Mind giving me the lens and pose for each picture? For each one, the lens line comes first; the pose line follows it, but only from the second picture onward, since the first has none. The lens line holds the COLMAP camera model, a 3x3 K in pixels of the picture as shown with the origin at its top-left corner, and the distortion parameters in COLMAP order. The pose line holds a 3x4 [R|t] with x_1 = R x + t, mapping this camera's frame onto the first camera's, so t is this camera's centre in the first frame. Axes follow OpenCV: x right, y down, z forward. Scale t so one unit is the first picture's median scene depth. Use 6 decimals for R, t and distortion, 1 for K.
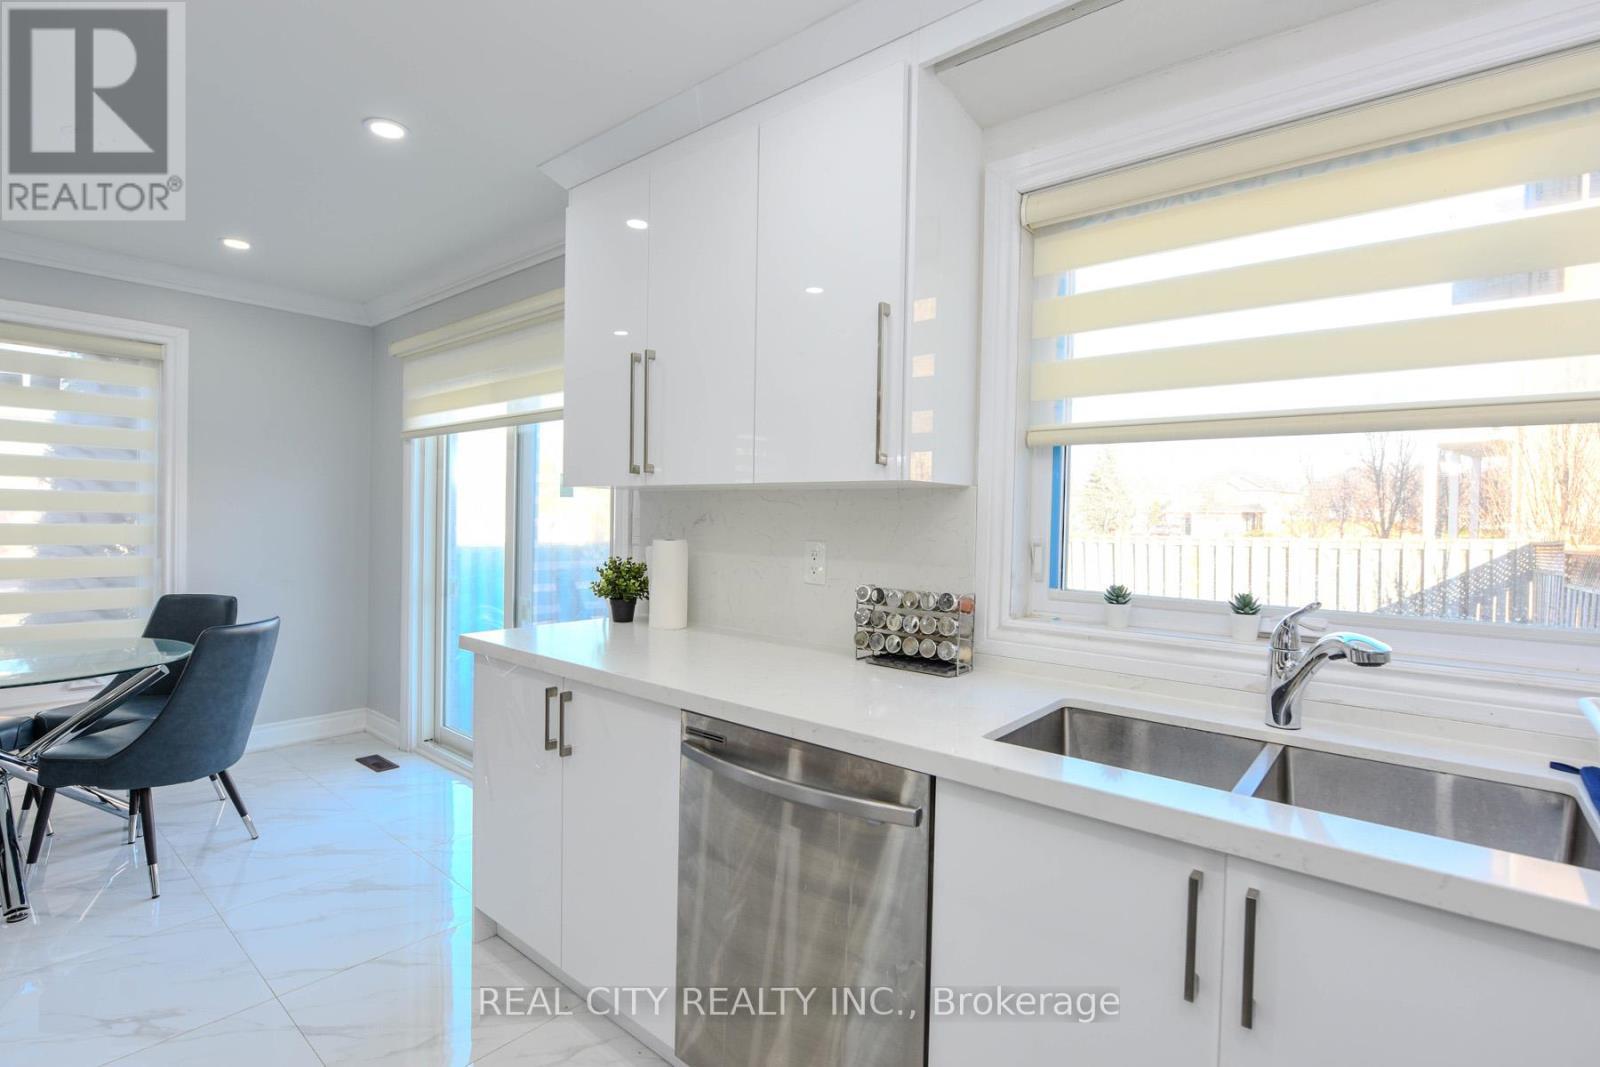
lens RADIAL K [[750.5, 0, 804.5], [0, 750.5, 529.7], [0, 0, 1]] dist [-0.010203, -0.003791]
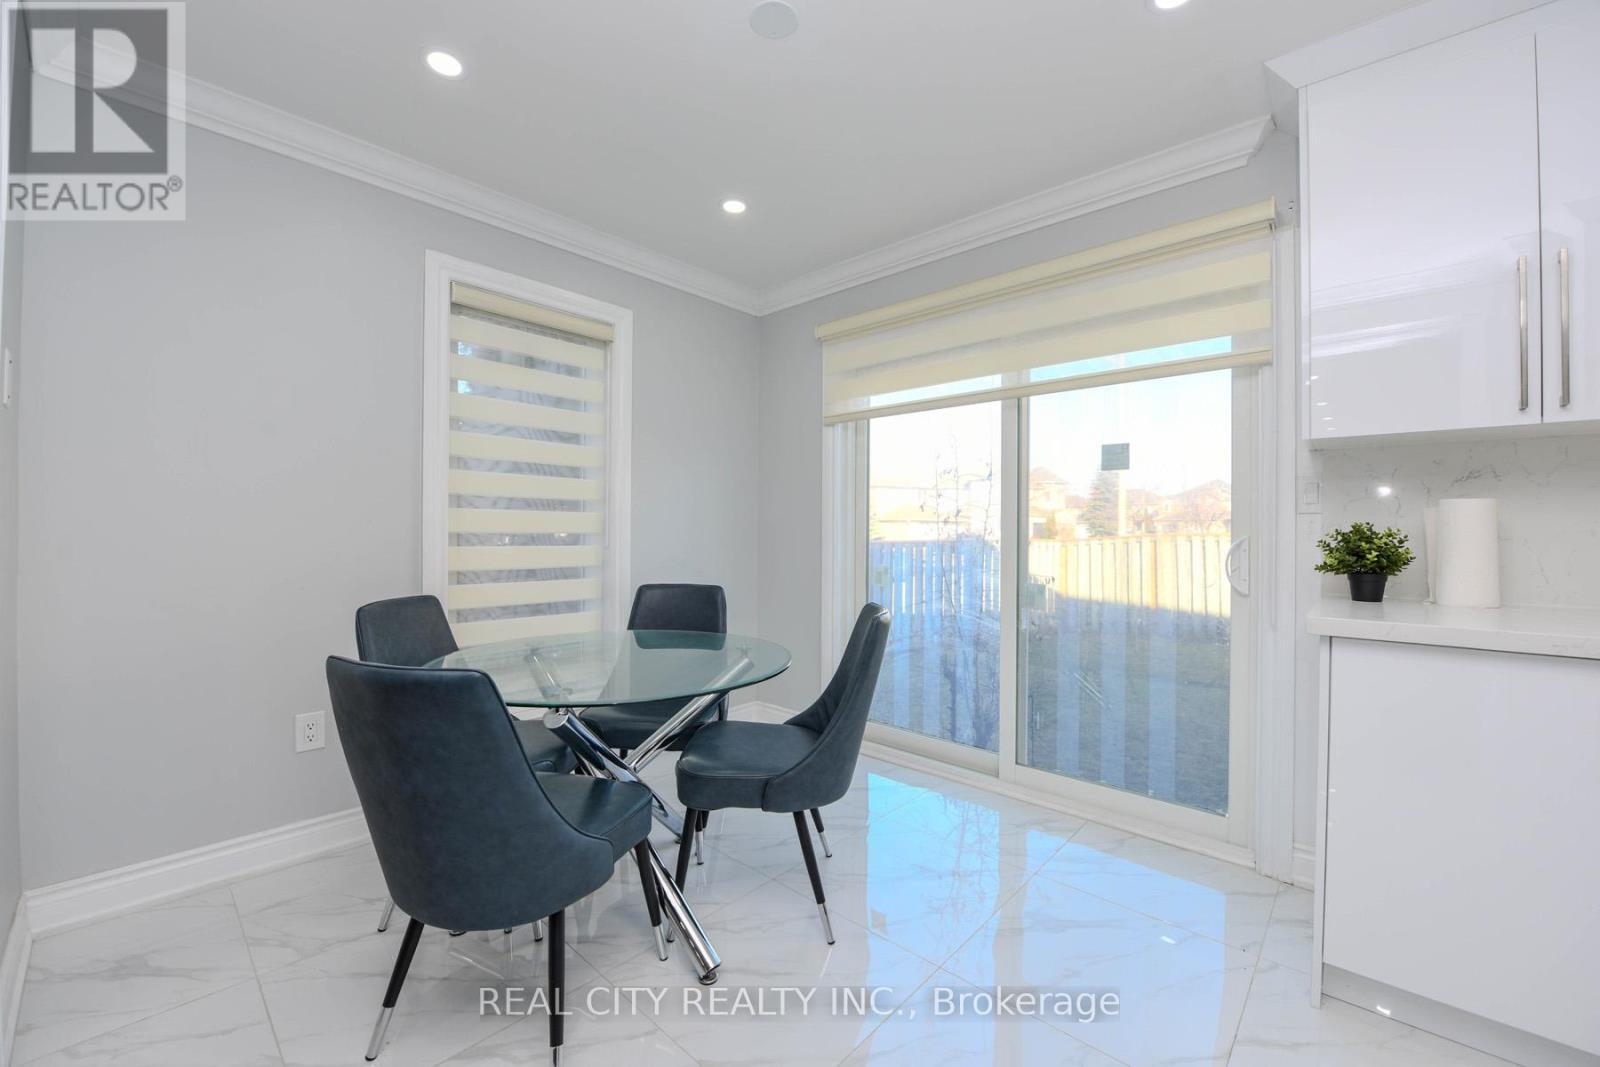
lens RADIAL K [[636.1, 0, 796.6], [0, 636.1, 533.4], [0, 0, 1]] dist [-0.016310, -0.000139]
pose [[0.998834, -0.014870, -0.045935, -0.660214], [0.014239, 0.999800, -0.014035, 0.038094], [0.046135, 0.013364, 0.998846, 0.219120]]
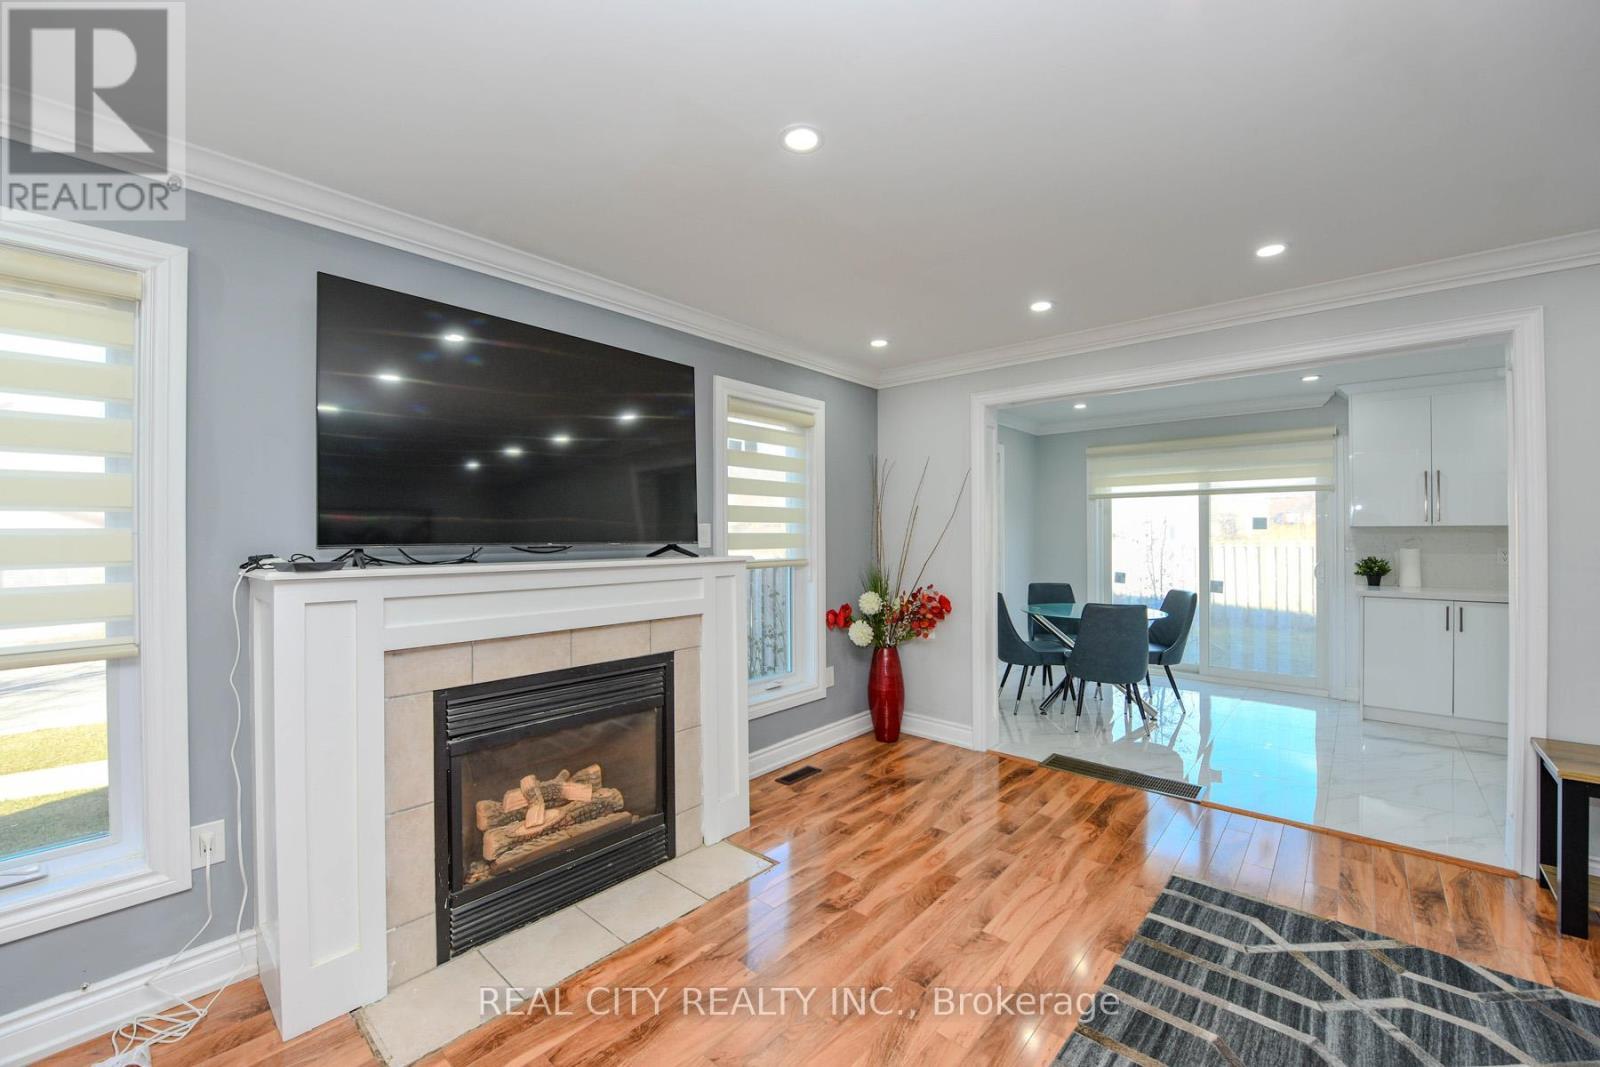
lens RADIAL K [[636.1, 0, 796.6], [0, 636.1, 533.4], [0, 0, 1]] dist [-0.016310, -0.000139]
pose [[0.999481, -0.021555, -0.023946, -1.537097], [0.021421, 0.999754, -0.005822, -0.051140], [0.024066, 0.005306, 0.999696, -0.753635]]
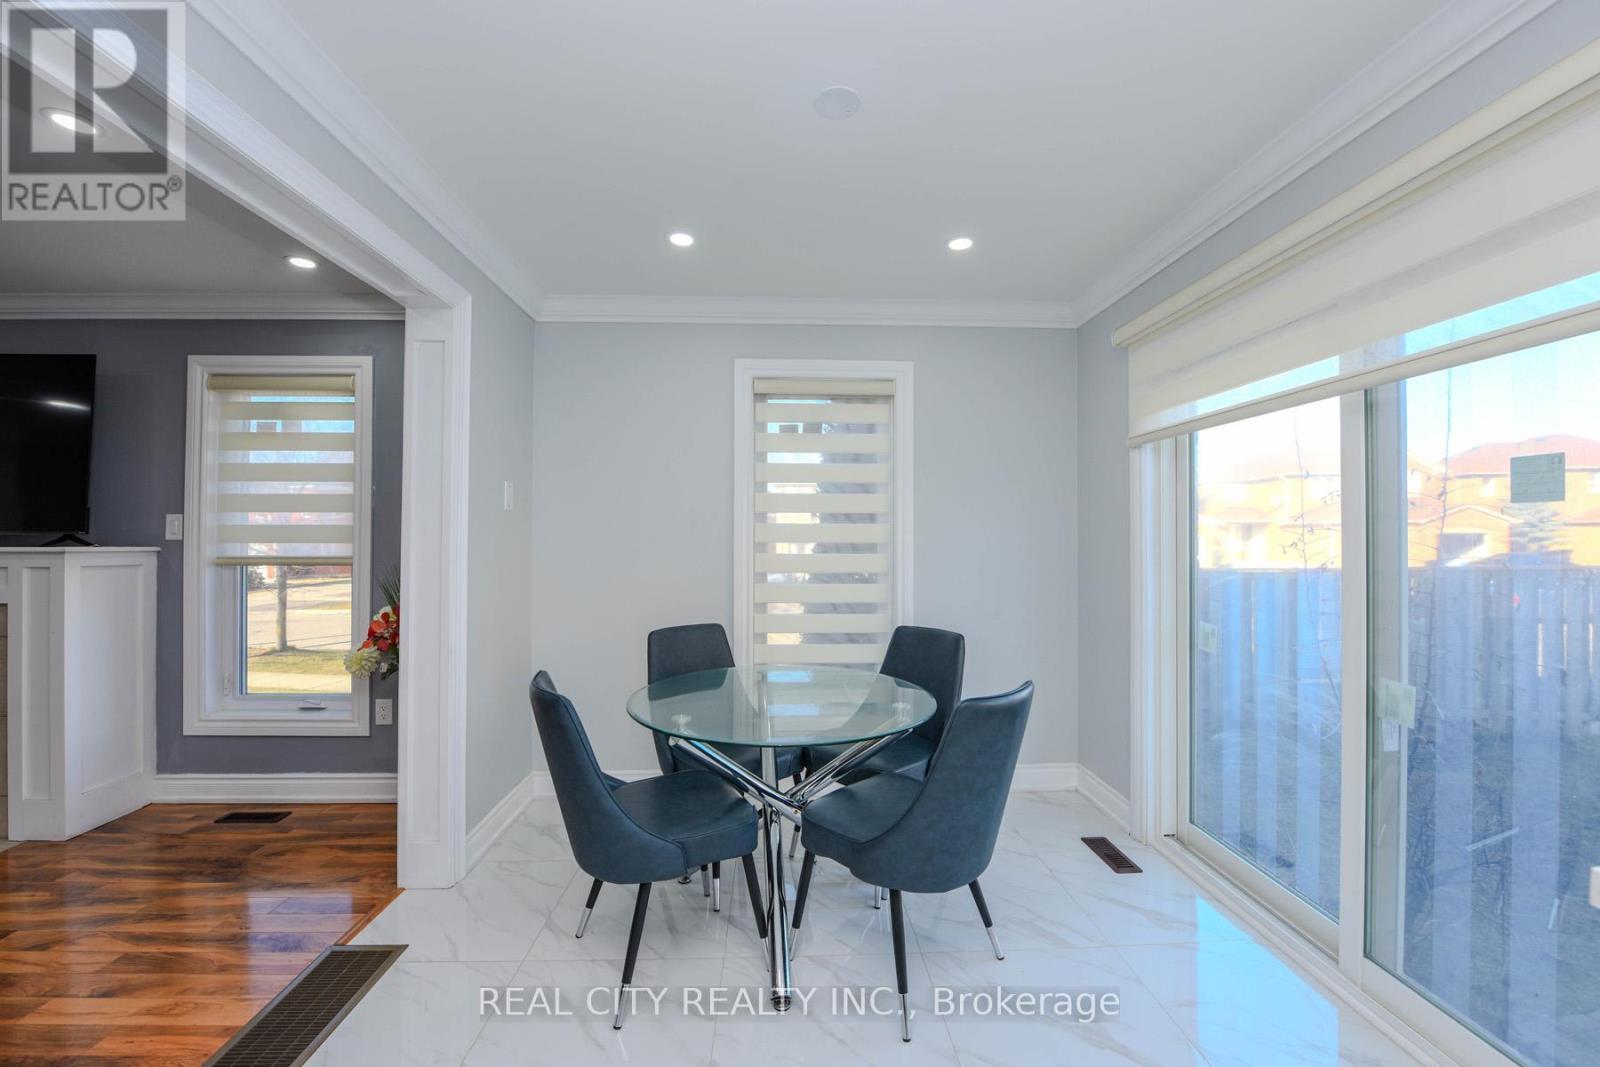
lens RADIAL K [[636.1, 0, 796.6], [0, 636.1, 533.4], [0, 0, 1]] dist [-0.016310, -0.000139]
pose [[0.671328, -0.026563, -0.740684, -0.340732], [0.004599, 0.999488, -0.031676, -0.010235], [0.741146, 0.017859, 0.671106, 0.348206]]
